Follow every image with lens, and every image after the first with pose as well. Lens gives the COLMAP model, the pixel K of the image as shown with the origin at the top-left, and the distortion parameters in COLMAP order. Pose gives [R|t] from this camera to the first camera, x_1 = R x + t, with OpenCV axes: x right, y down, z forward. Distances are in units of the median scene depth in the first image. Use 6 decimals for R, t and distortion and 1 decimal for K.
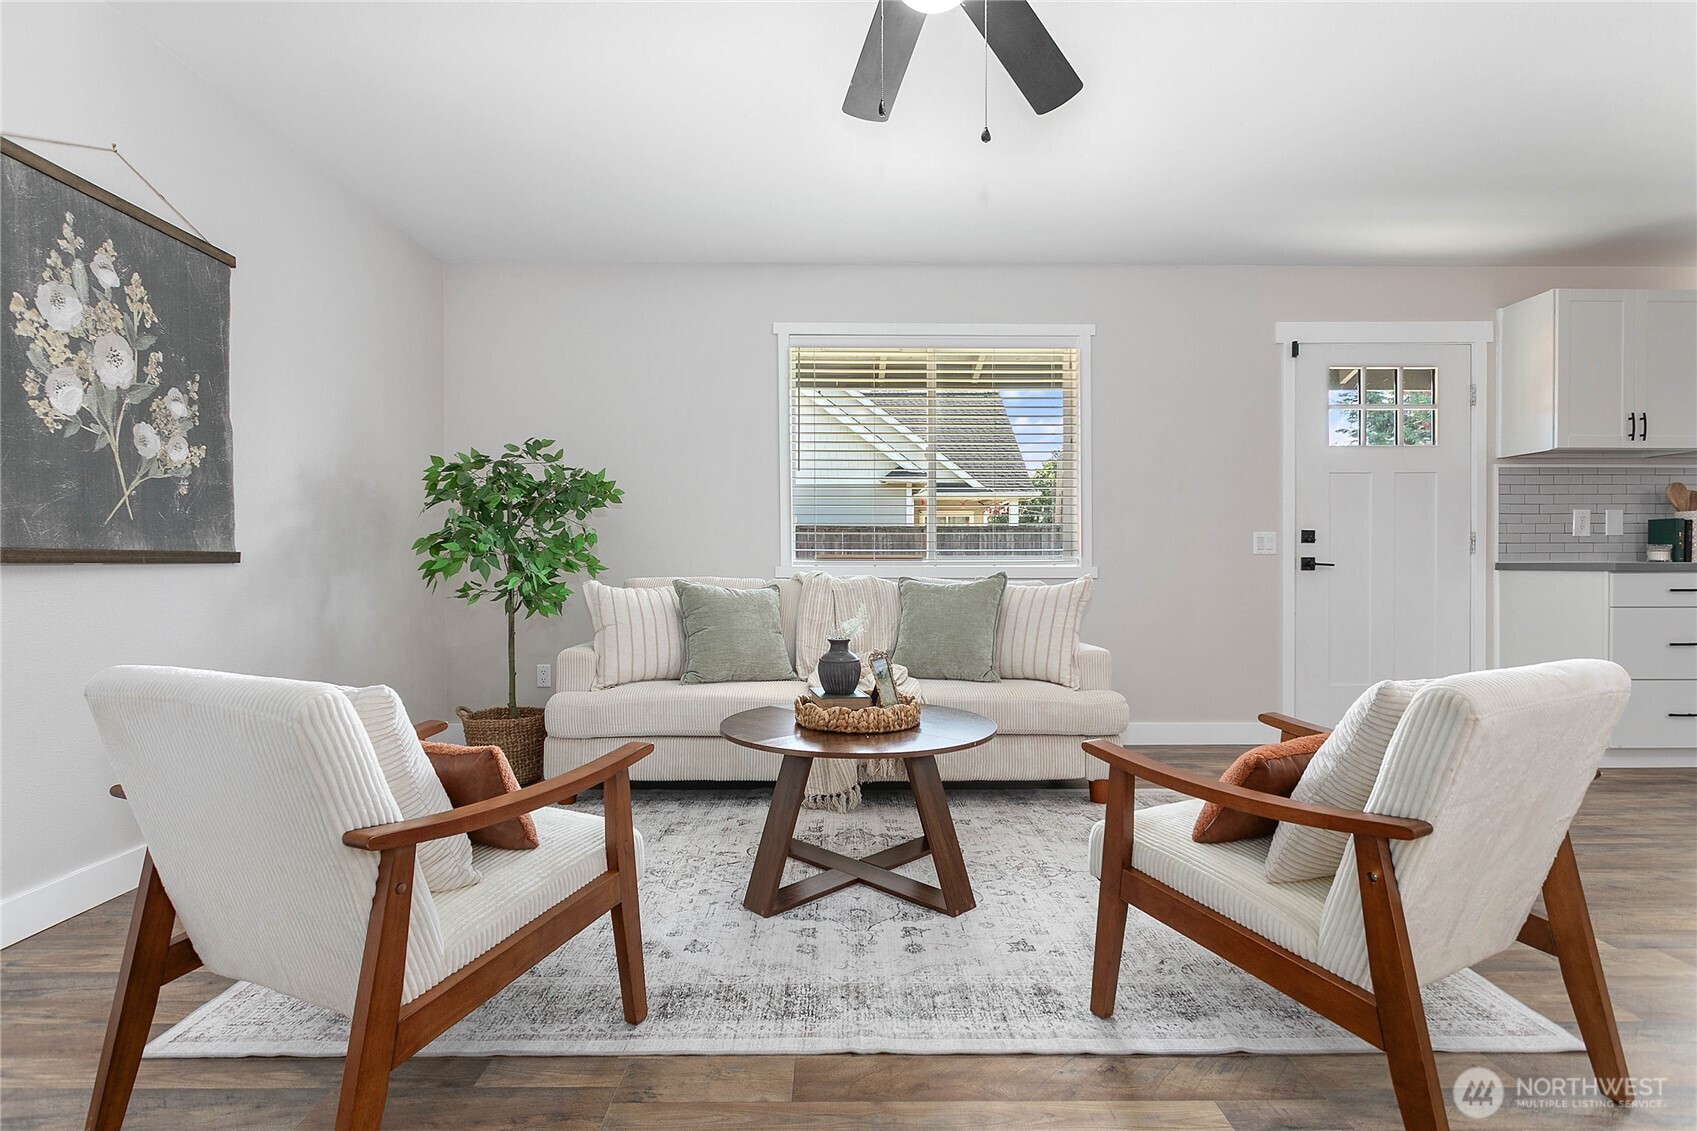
lens RADIAL K [[815.6, 0, 844.4], [0, 815.6, 567.0], [0, 0, 1]] dist [-0.005913, 0.000986]
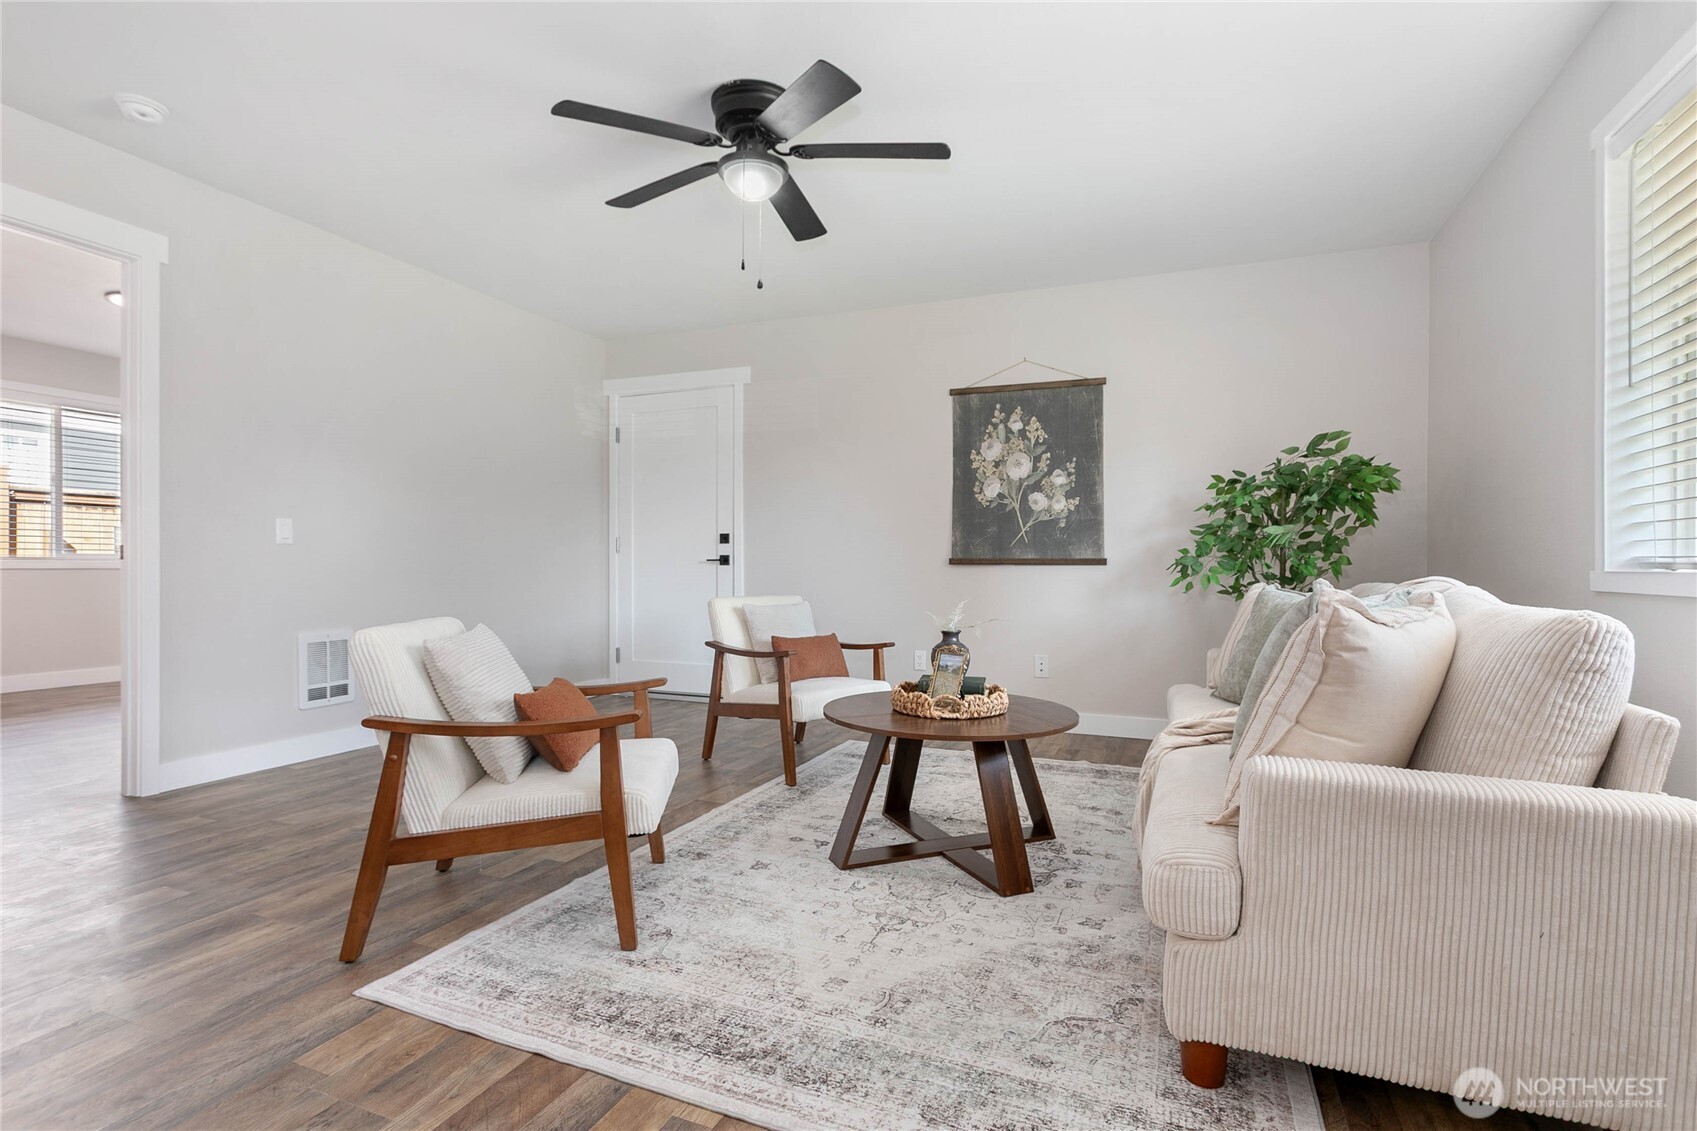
lens RADIAL K [[814.4, 0, 850.3], [0, 814.4, 569.3], [0, 0, 1]] dist [-0.004436, -0.000059]
pose [[-0.384557, 0.001880, -0.923100, 0.954496], [-0.009020, 0.999943, 0.005794, -0.001177], [0.923057, 0.010555, -0.384518, 1.157508]]
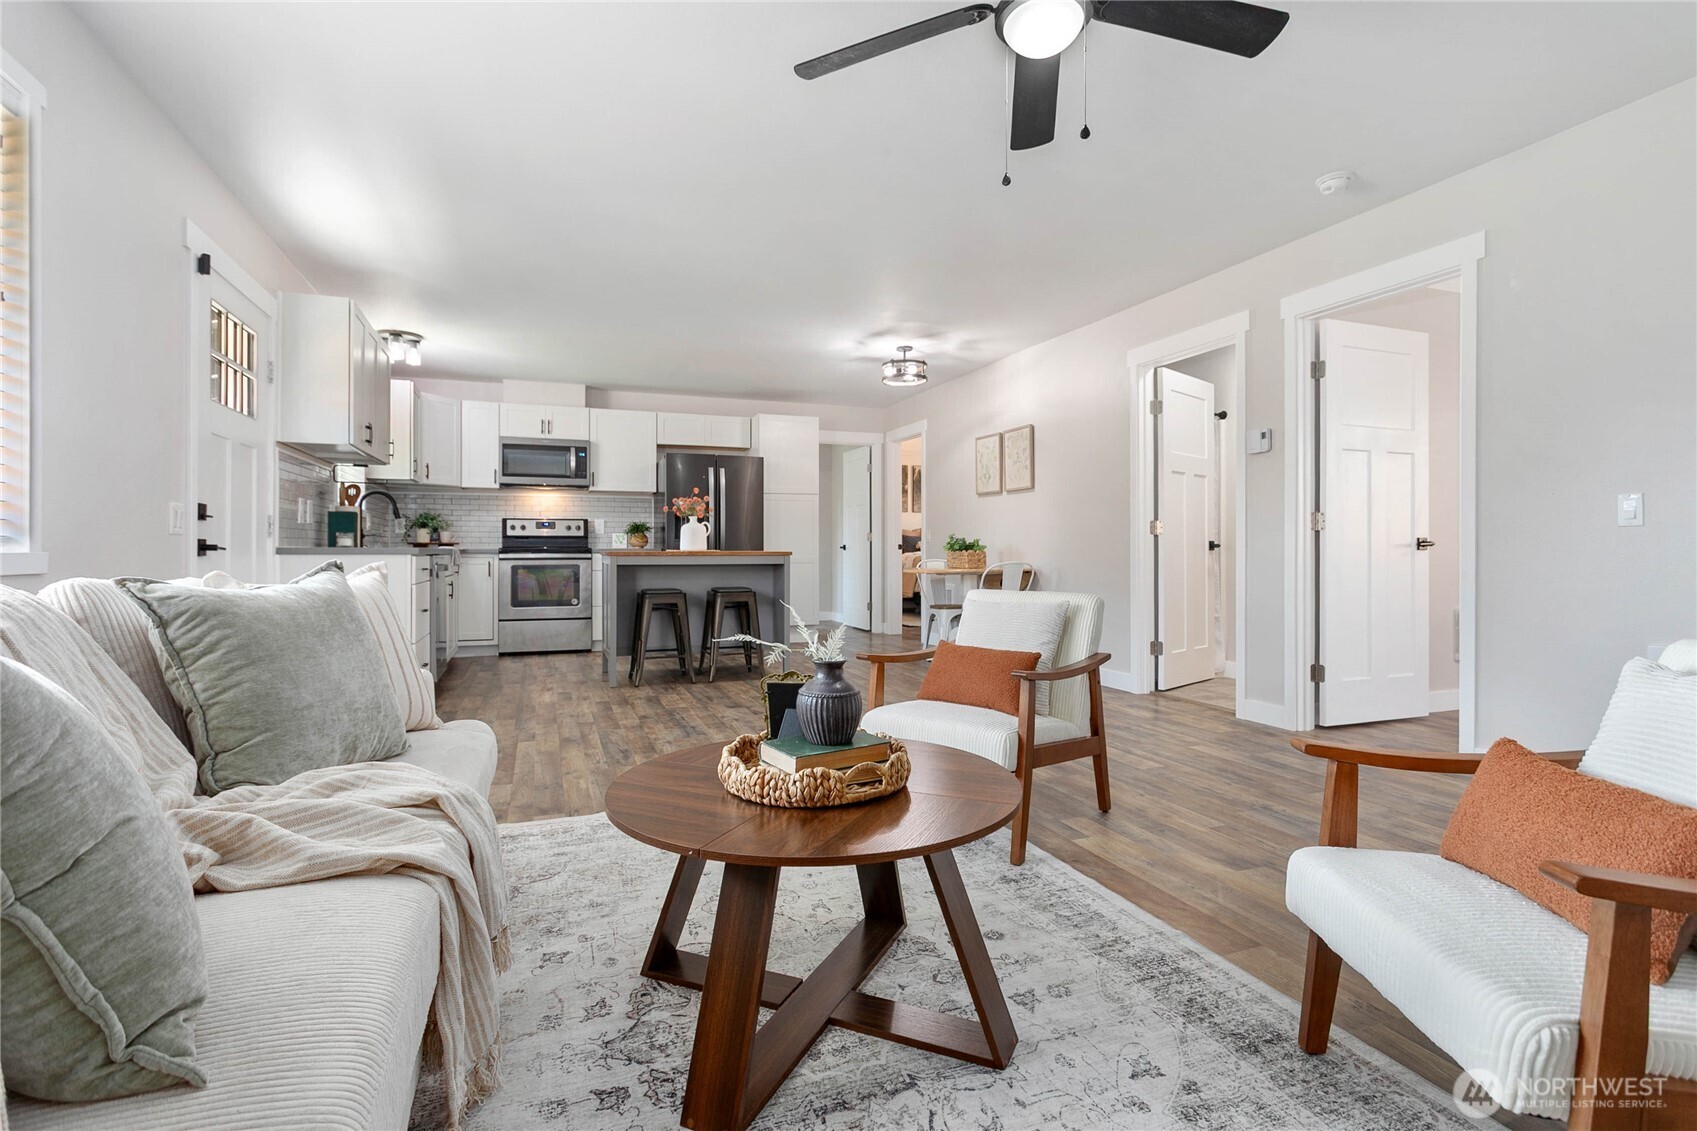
lens RADIAL K [[806.9, 0, 842.8], [0, 806.9, 550.3], [0, 0, 1]] dist [0.000465, 0.001230]
pose [[-0.344926, -0.000343, 0.938630, -0.552505], [0.003598, 0.999992, 0.001687, -0.001176], [-0.938623, 0.003959, -0.344922, 1.081138]]
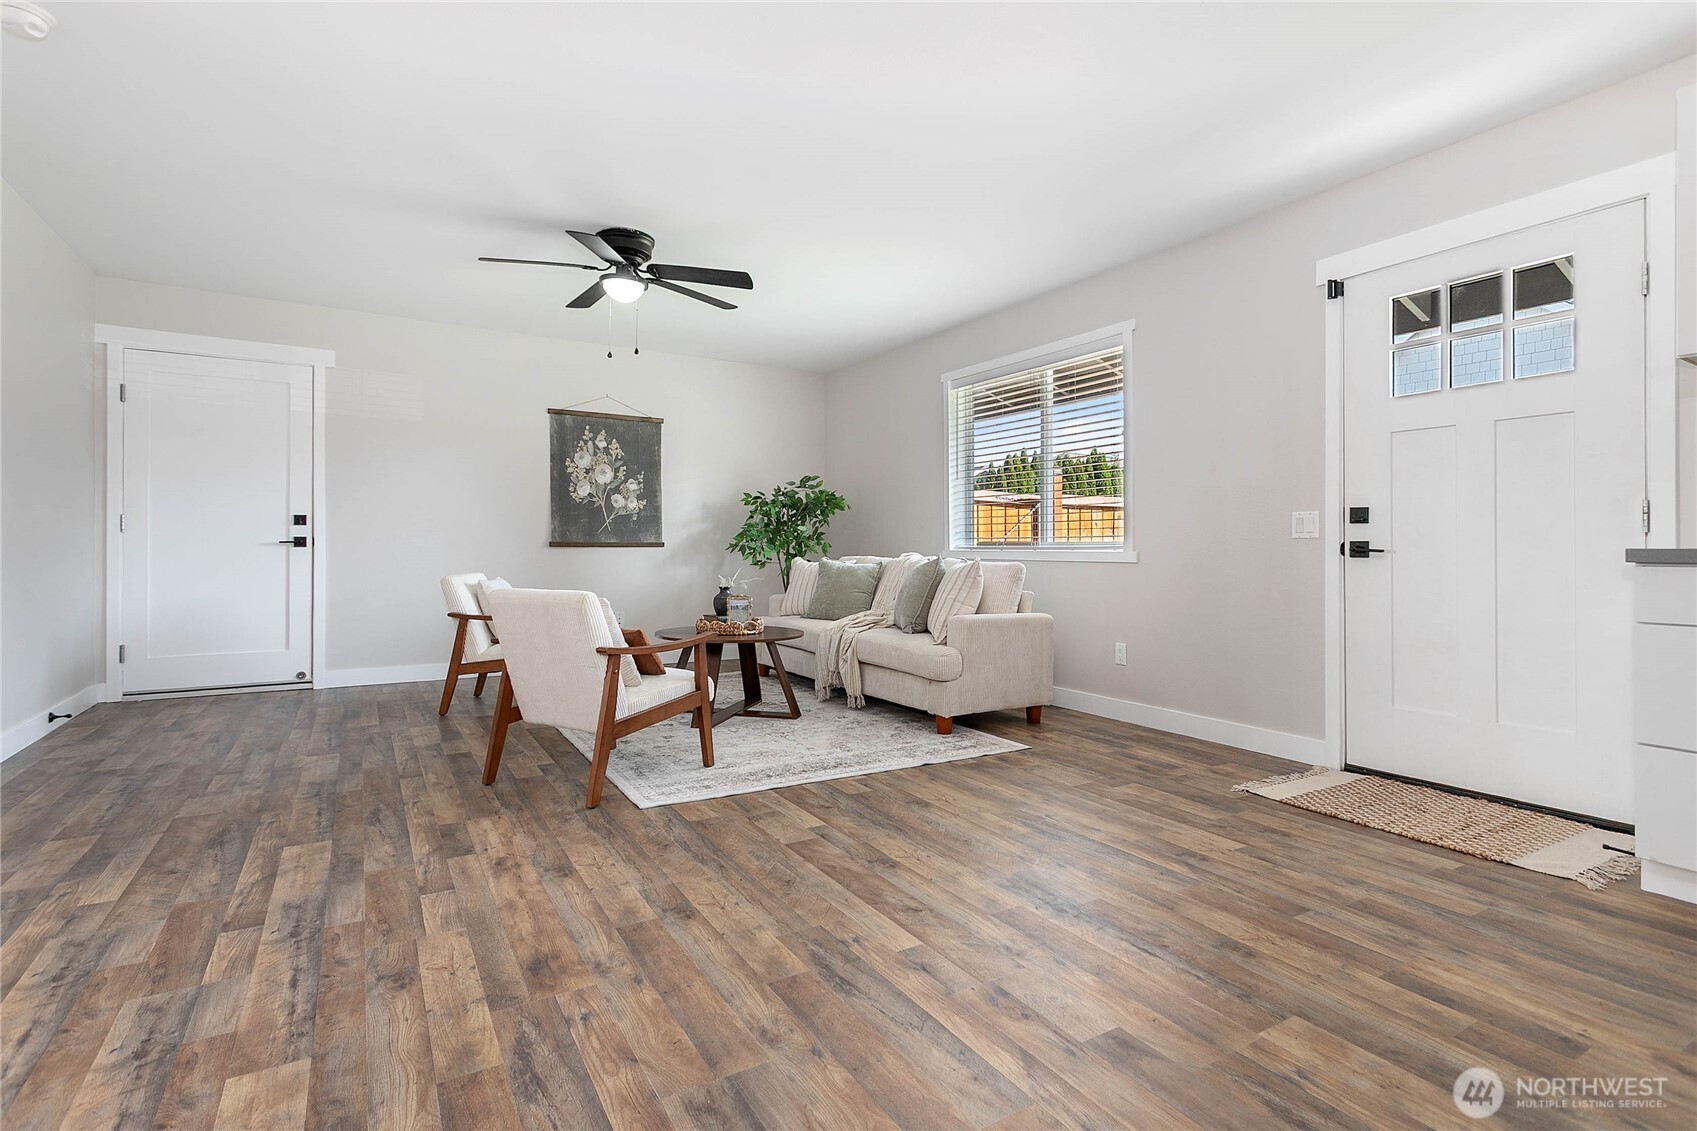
lens RADIAL K [[806.9, 0, 842.8], [0, 806.9, 550.3], [0, 0, 1]] dist [0.000465, 0.001230]
pose [[0.508662, 0.001891, -0.860964, 1.545554], [-0.007220, 0.999972, -0.002070, 0.004778], [0.860936, 0.007269, 0.508661, 0.254787]]
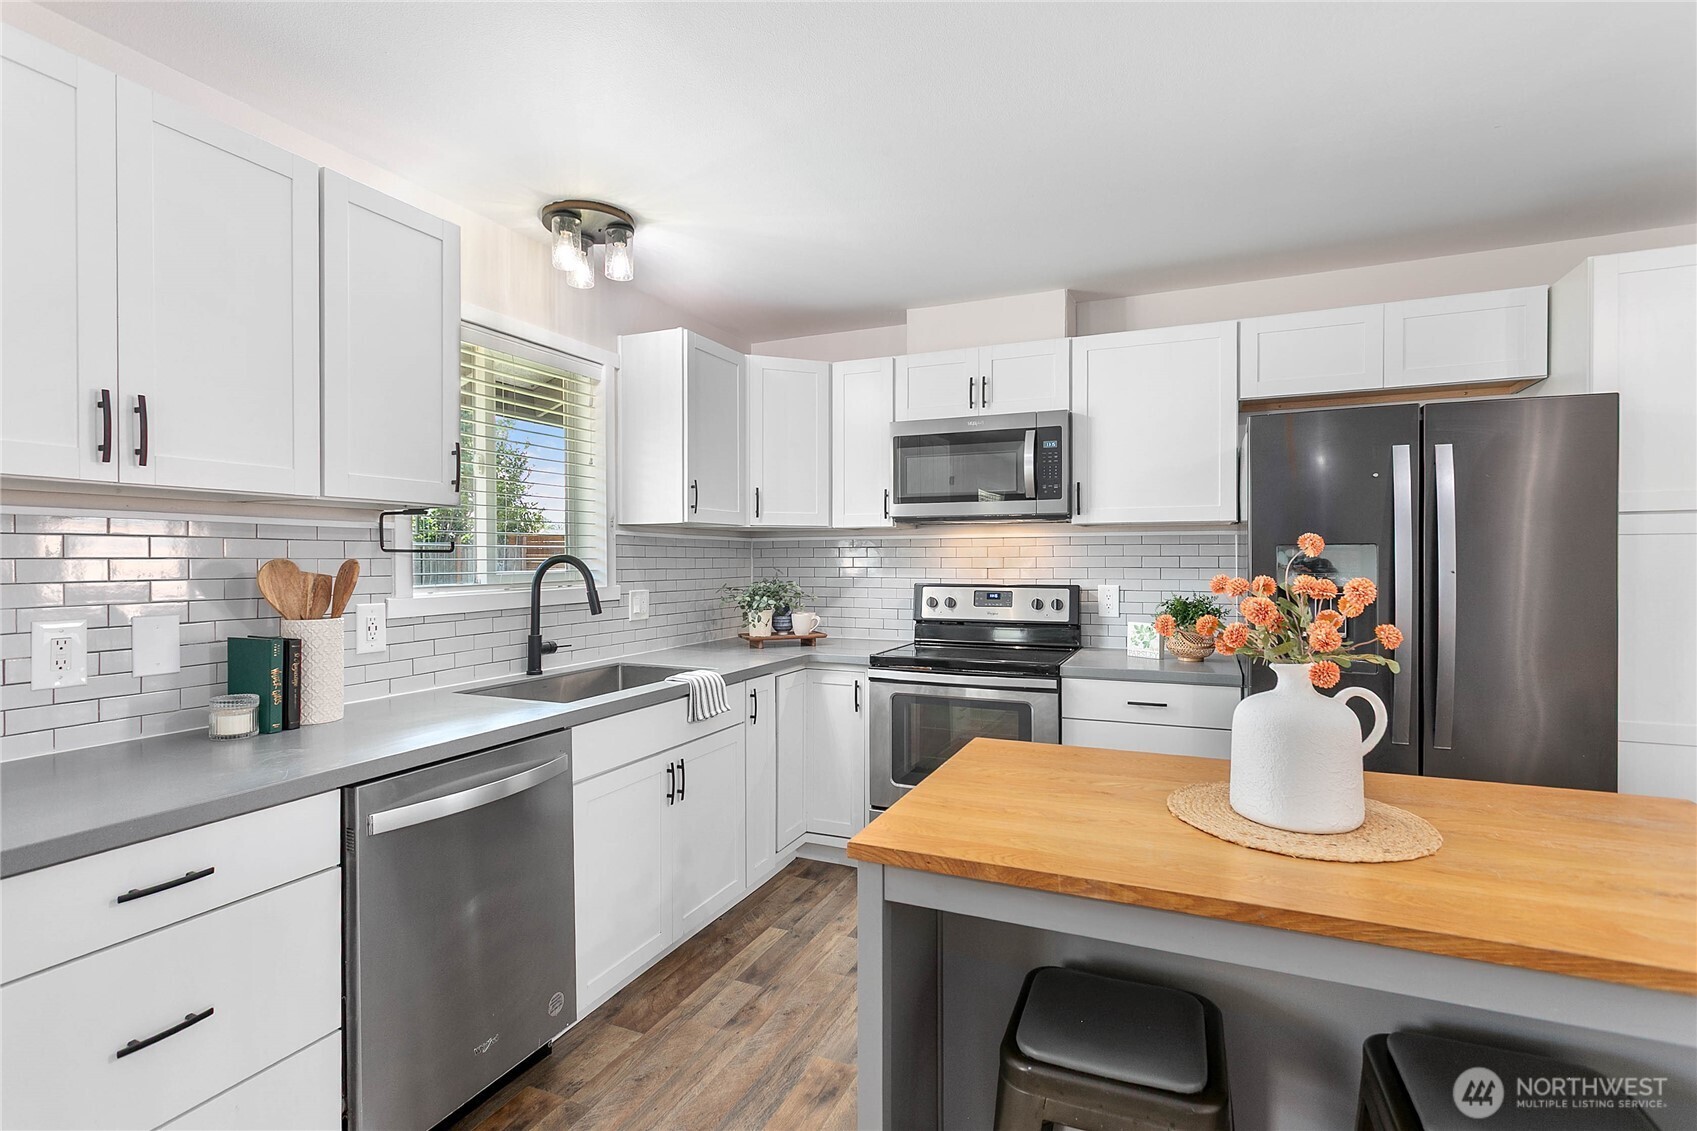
lens RADIAL K [[810.4, 0, 840.8], [0, 810.4, 561.9], [0, 0, 1]] dist [0.003912, 0.000715]
pose [[0.412137, -0.004611, 0.911110, 1.092894], [0.005271, 0.999983, 0.002676, -0.154427], [-0.911107, 0.003699, 0.412154, 0.751391]]
